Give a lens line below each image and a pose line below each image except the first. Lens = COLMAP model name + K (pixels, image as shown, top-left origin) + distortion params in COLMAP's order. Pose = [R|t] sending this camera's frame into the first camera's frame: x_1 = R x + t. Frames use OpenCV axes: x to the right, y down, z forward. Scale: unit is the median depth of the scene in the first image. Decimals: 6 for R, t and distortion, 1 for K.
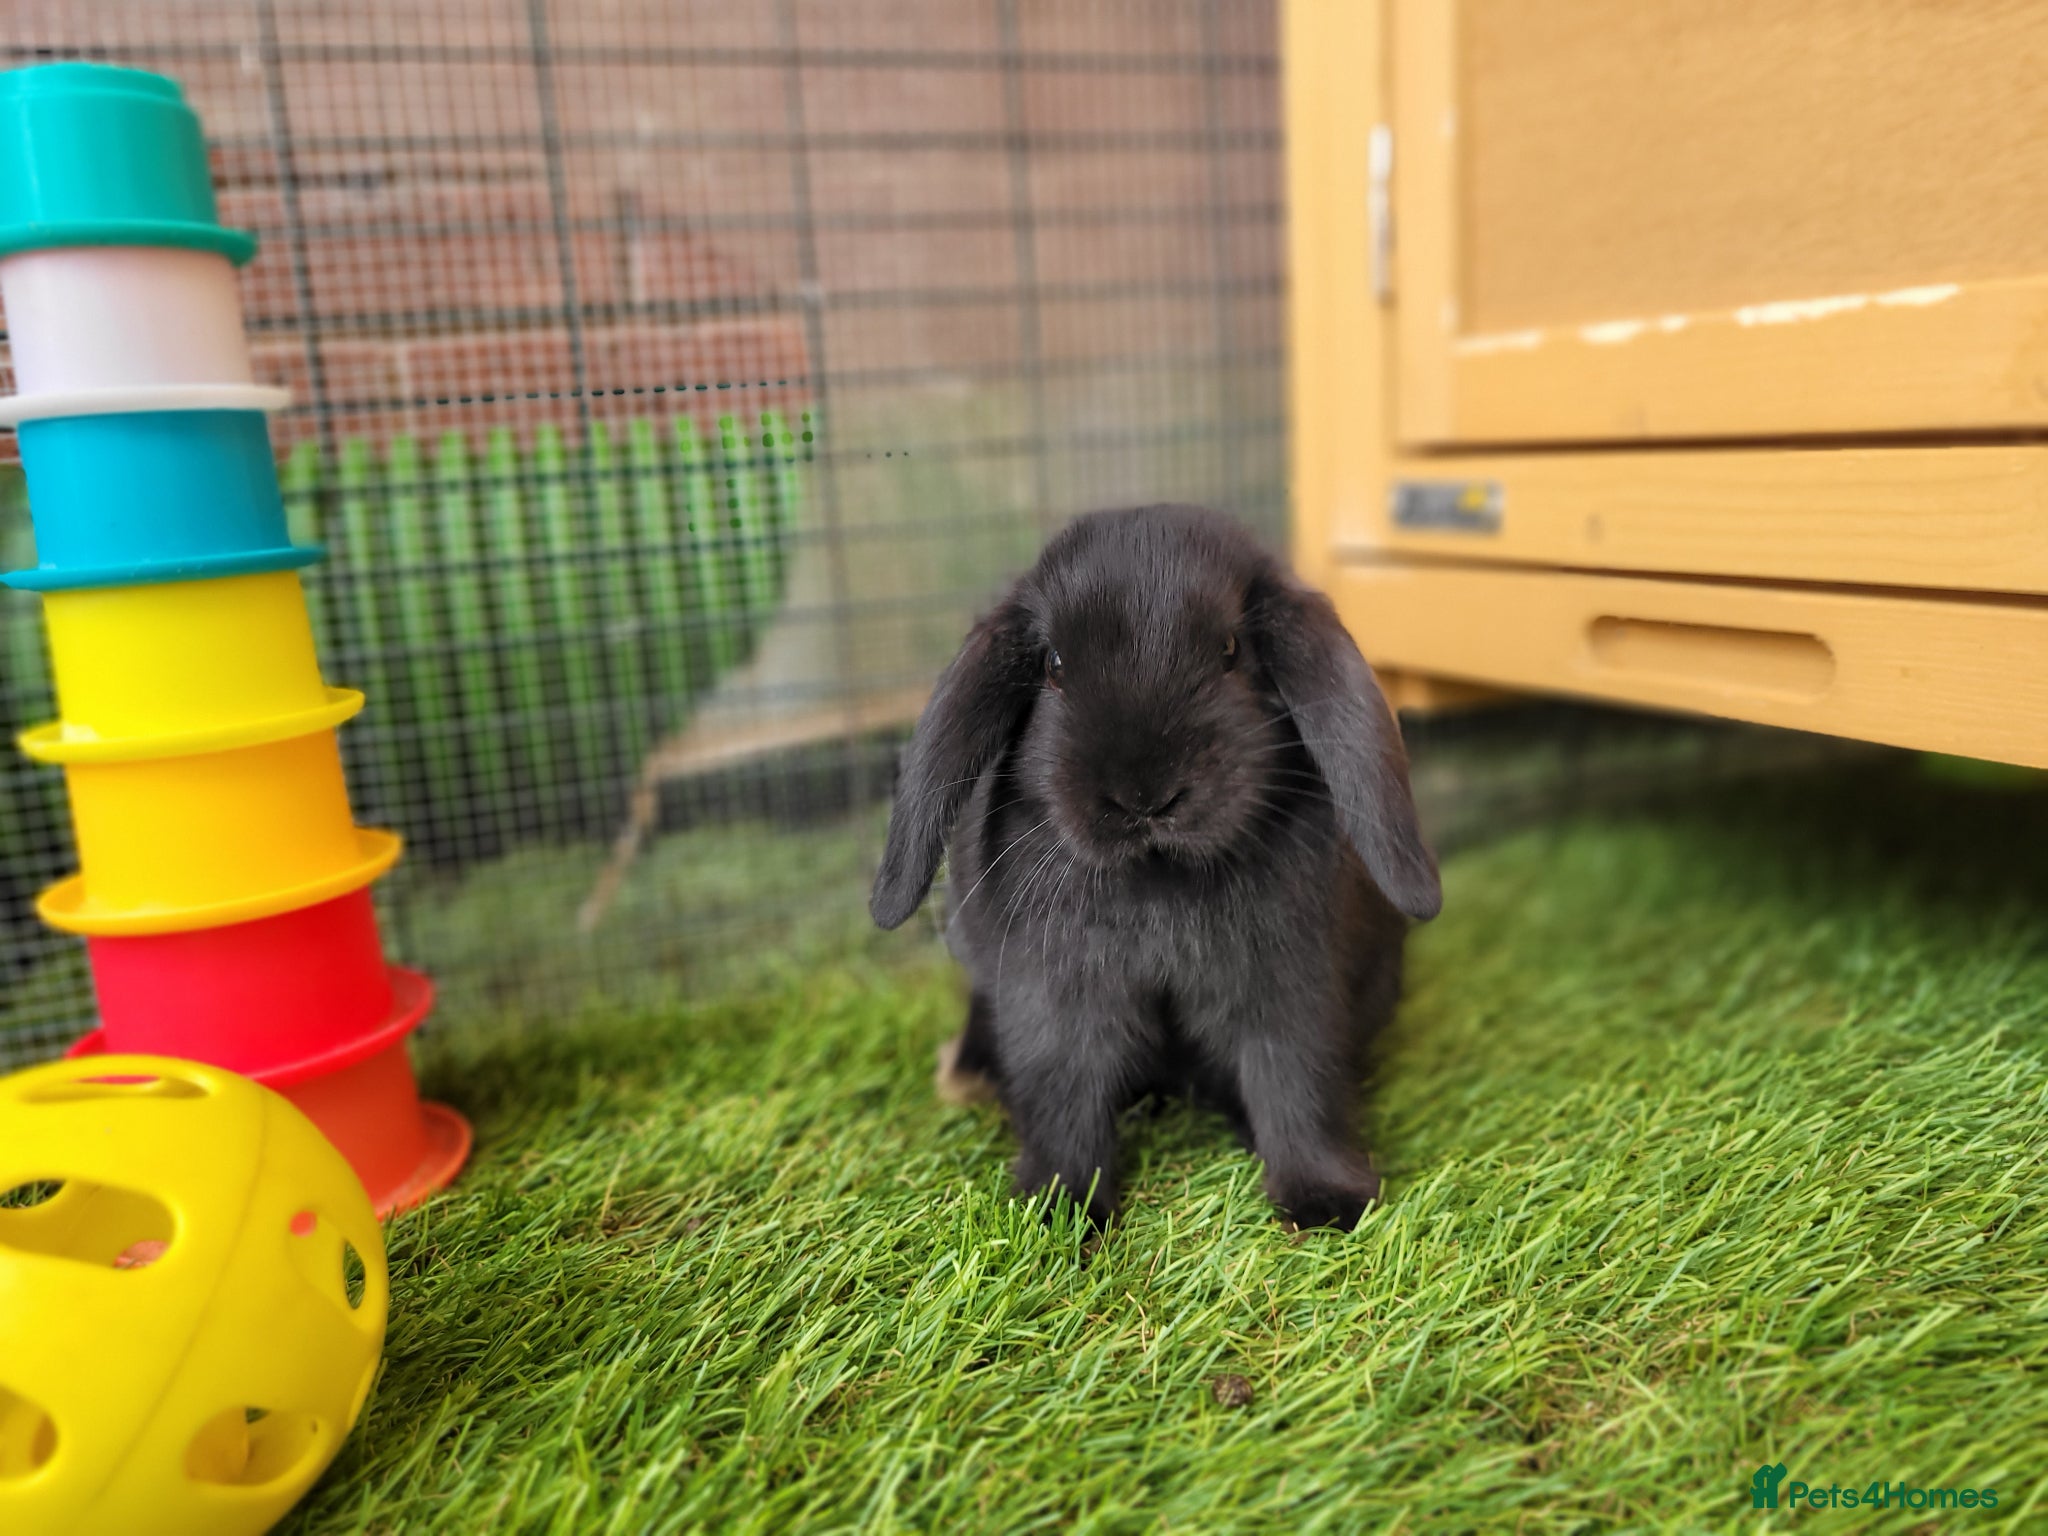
lens RADIAL K [[1609.2, 0, 1023.9], [0, 1609.2, 817.2], [0, 0, 1]] dist [-0.002112, -0.010207]
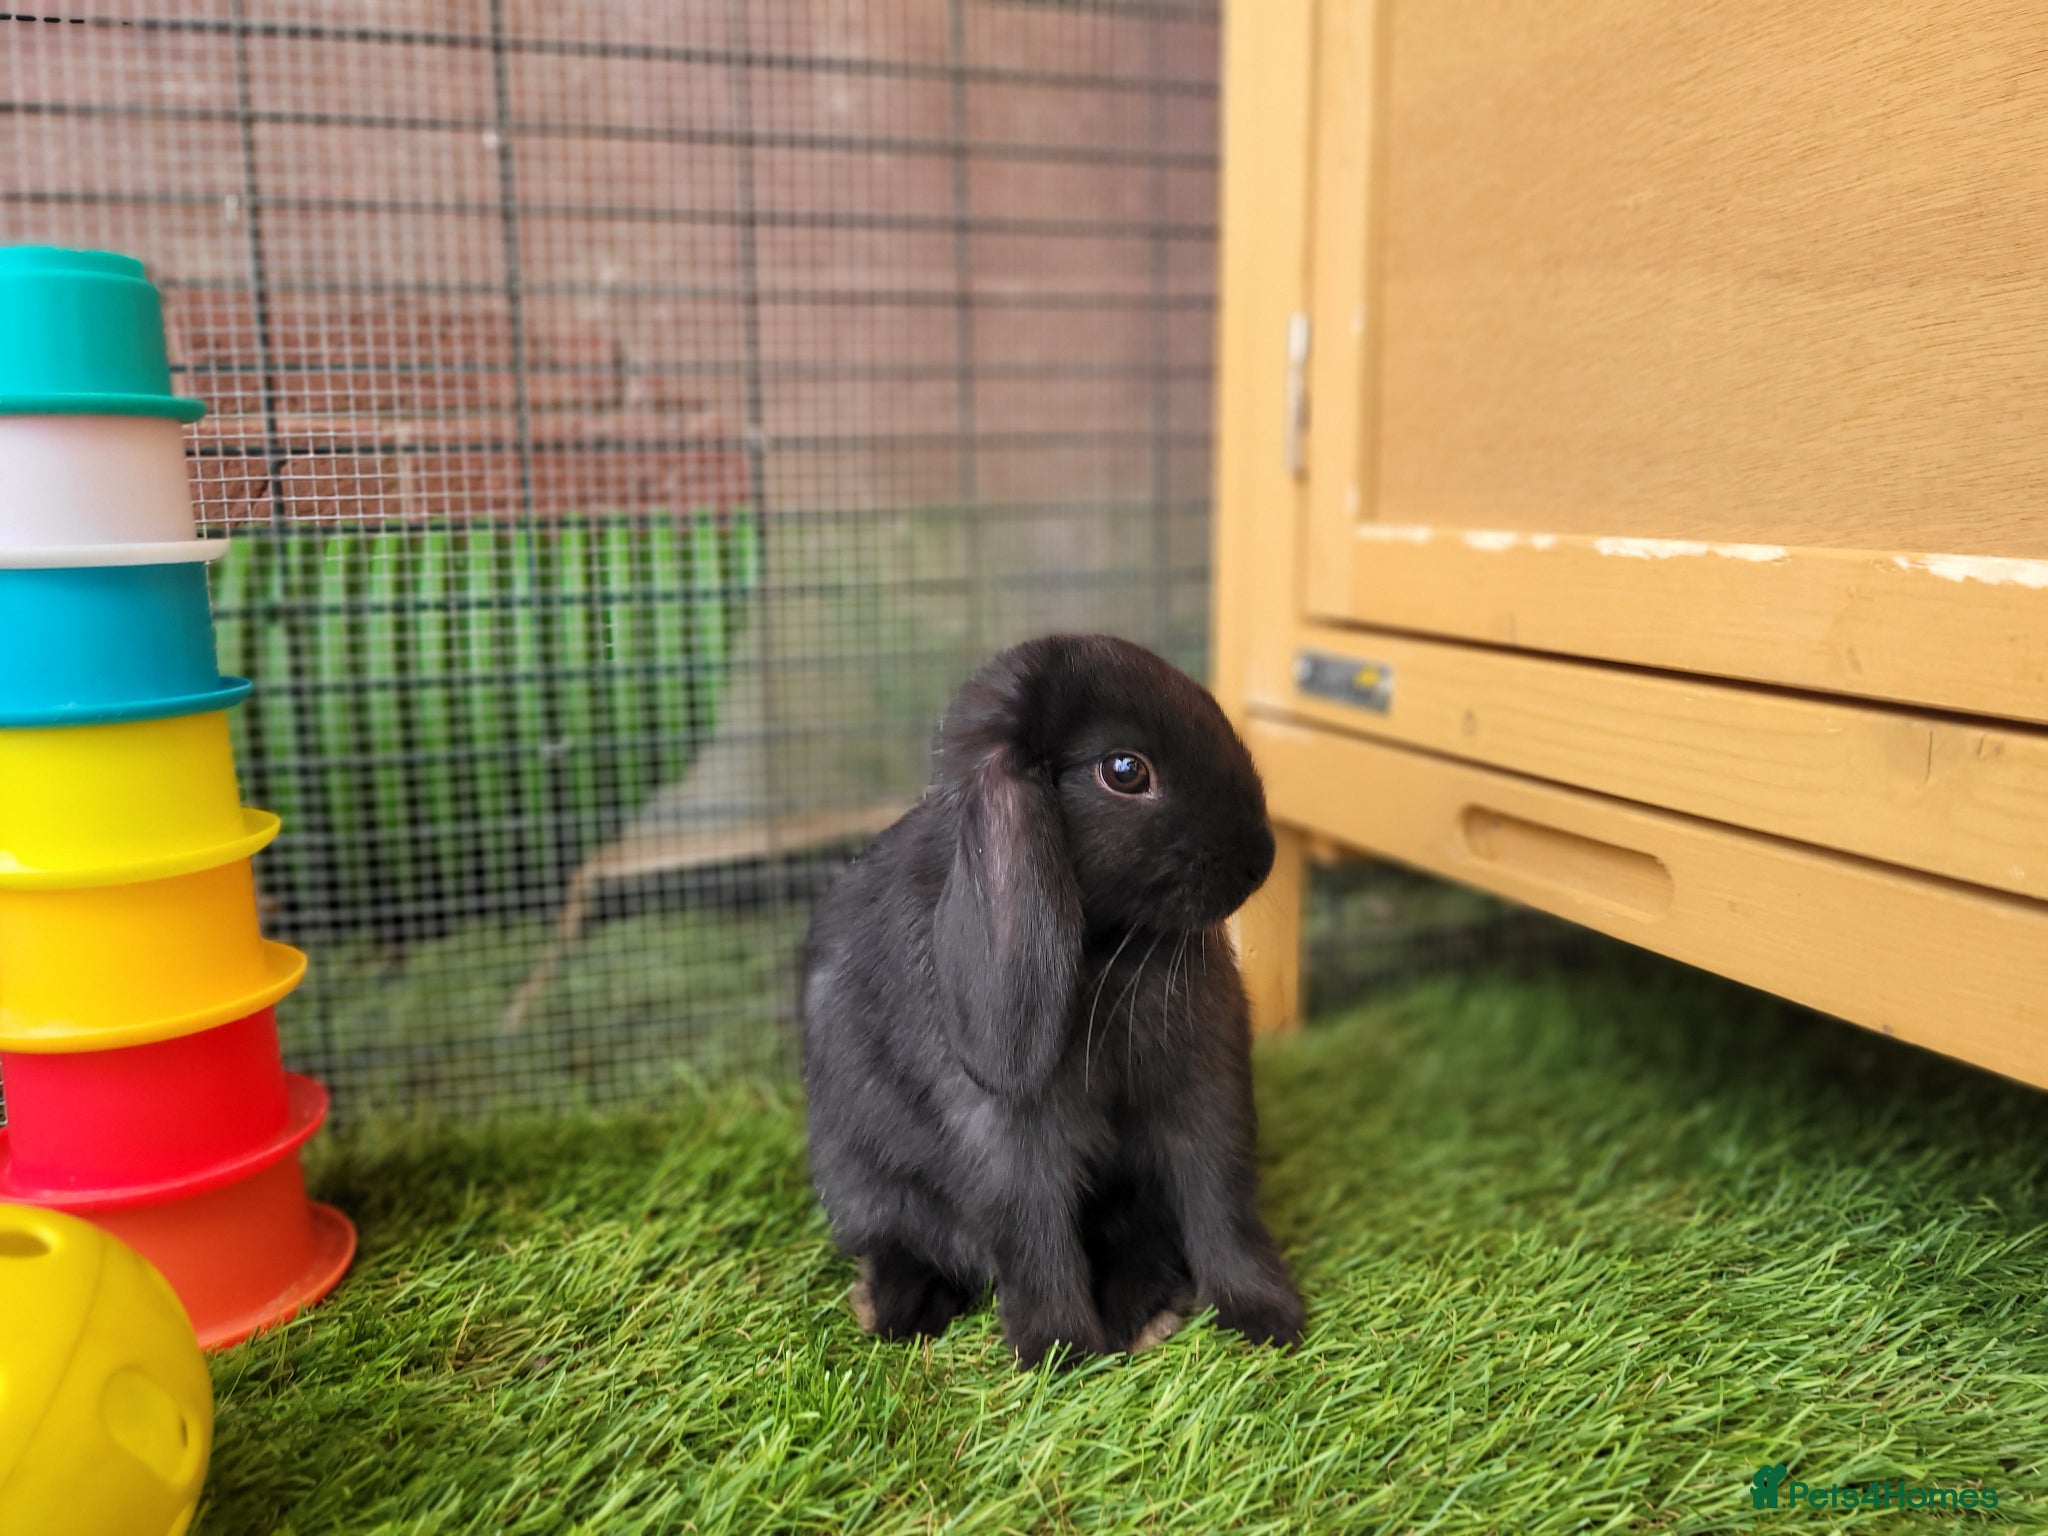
lens RADIAL K [[1610.5, 0, 1007.2], [0, 1610.5, 773.9], [0, 0, 1]] dist [0.003150, -0.010594]
pose [[0.997841, 0.056758, -0.033040, 0.107368], [-0.058023, 0.997566, -0.038667, -0.102546], [0.030765, 0.040501, 0.998706, -0.047131]]
